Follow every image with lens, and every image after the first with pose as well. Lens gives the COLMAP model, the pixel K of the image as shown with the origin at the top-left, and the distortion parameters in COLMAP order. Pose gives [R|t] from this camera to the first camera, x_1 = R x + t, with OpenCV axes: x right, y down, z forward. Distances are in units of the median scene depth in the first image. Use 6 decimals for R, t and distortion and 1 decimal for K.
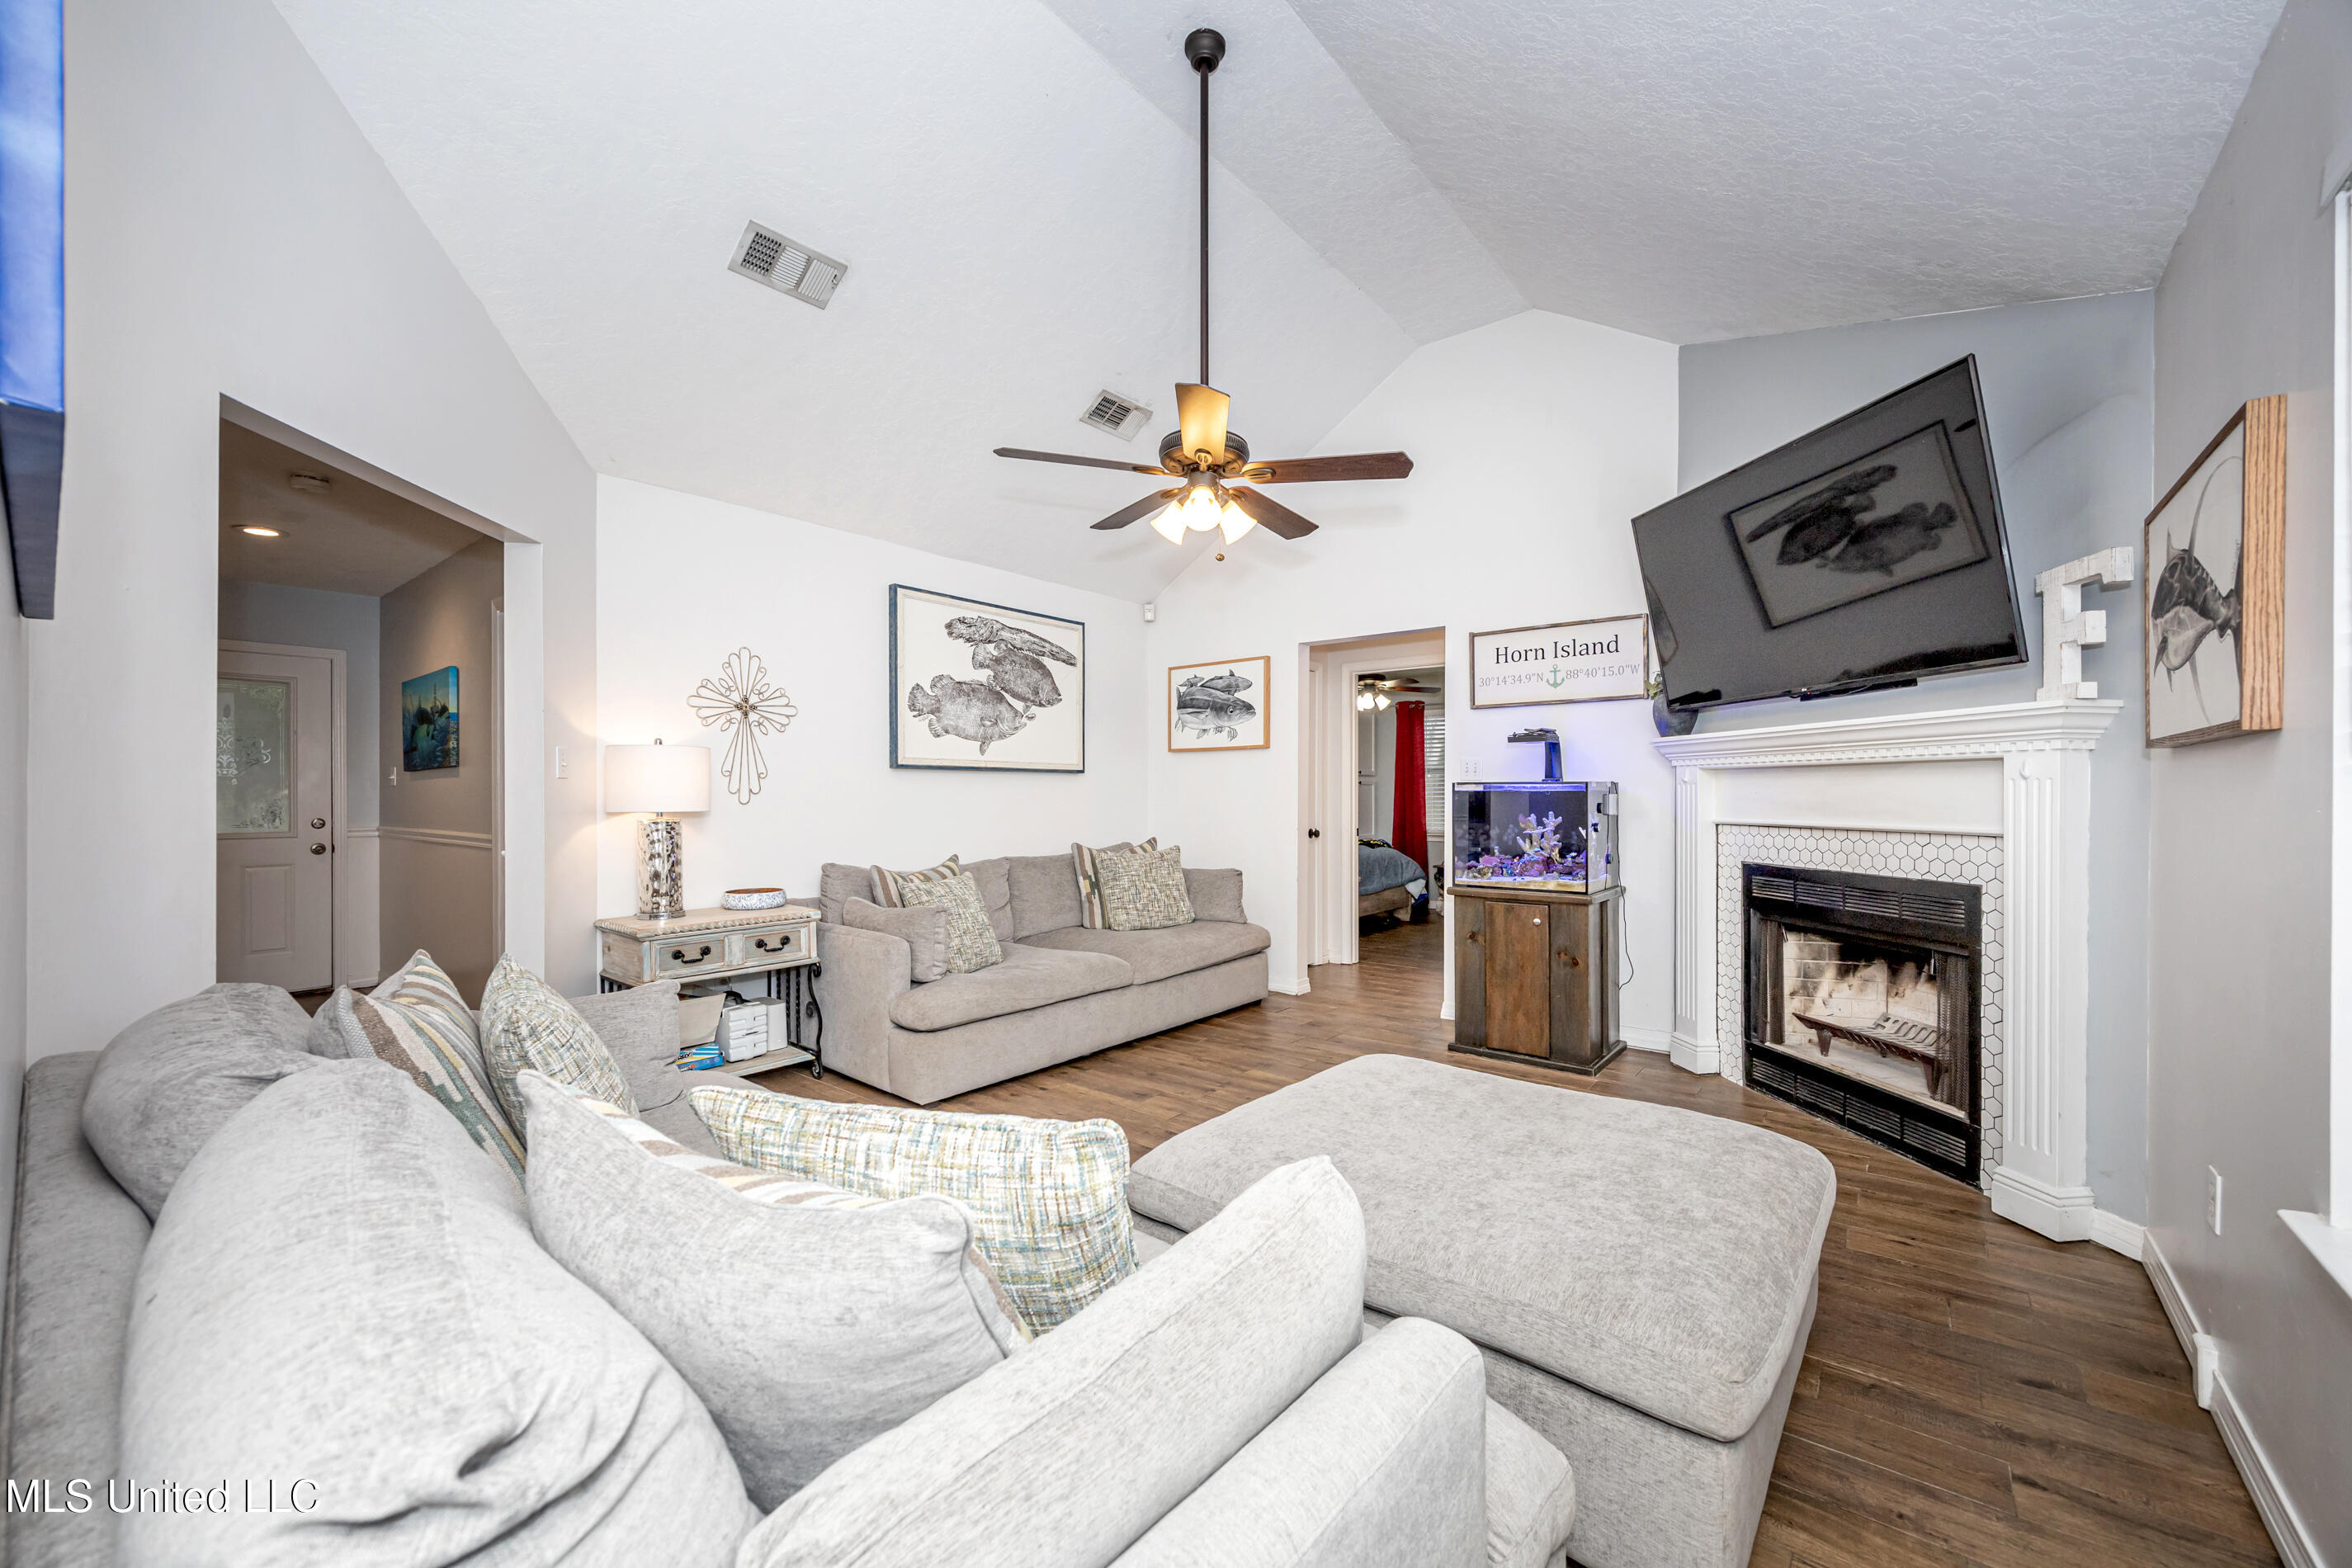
lens RADIAL K [[926.7, 0, 1190.5], [0, 926.7, 798.6], [0, 0, 1]] dist [0.000327, -0.000883]
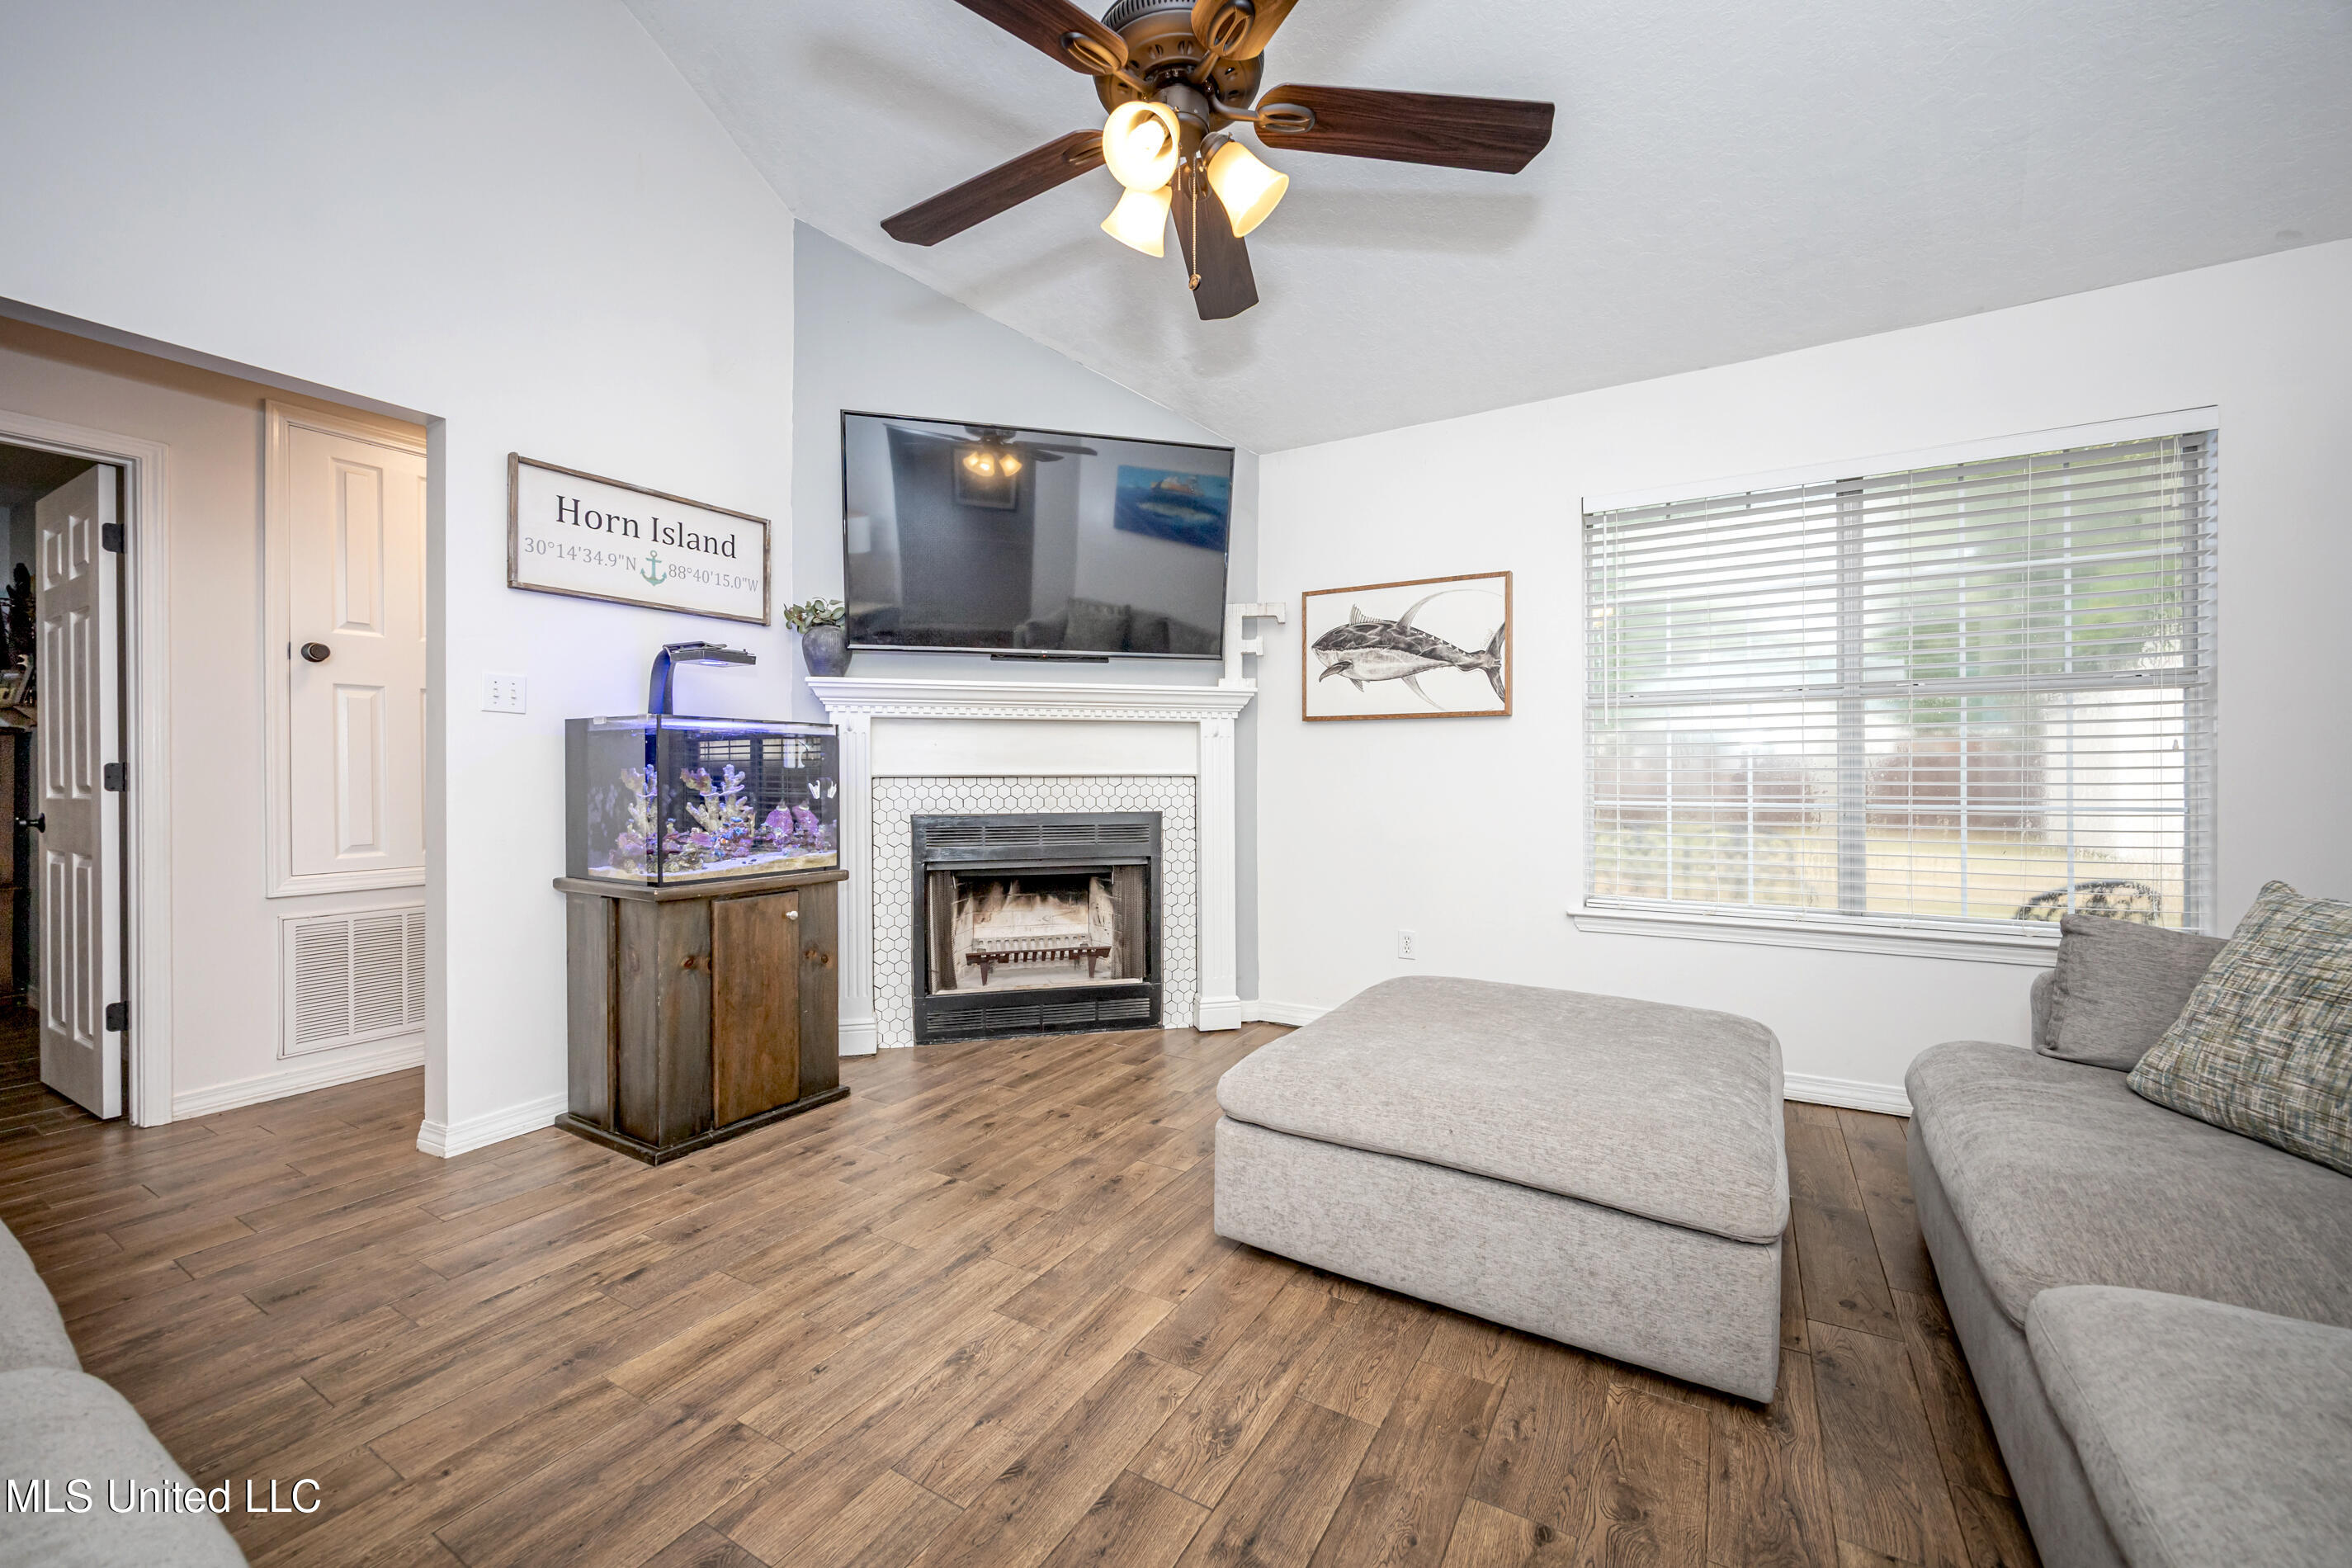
lens RADIAL K [[926.7, 0, 1180.5], [0, 926.7, 771.1], [0, 0, 1]] dist [0.000327, -0.000883]
pose [[-0.136609, 0.002619, 0.990622, -0.402806], [0.005162, 0.999985, -0.001932, 0.025289], [-0.990612, 0.004850, -0.136621, 0.850351]]
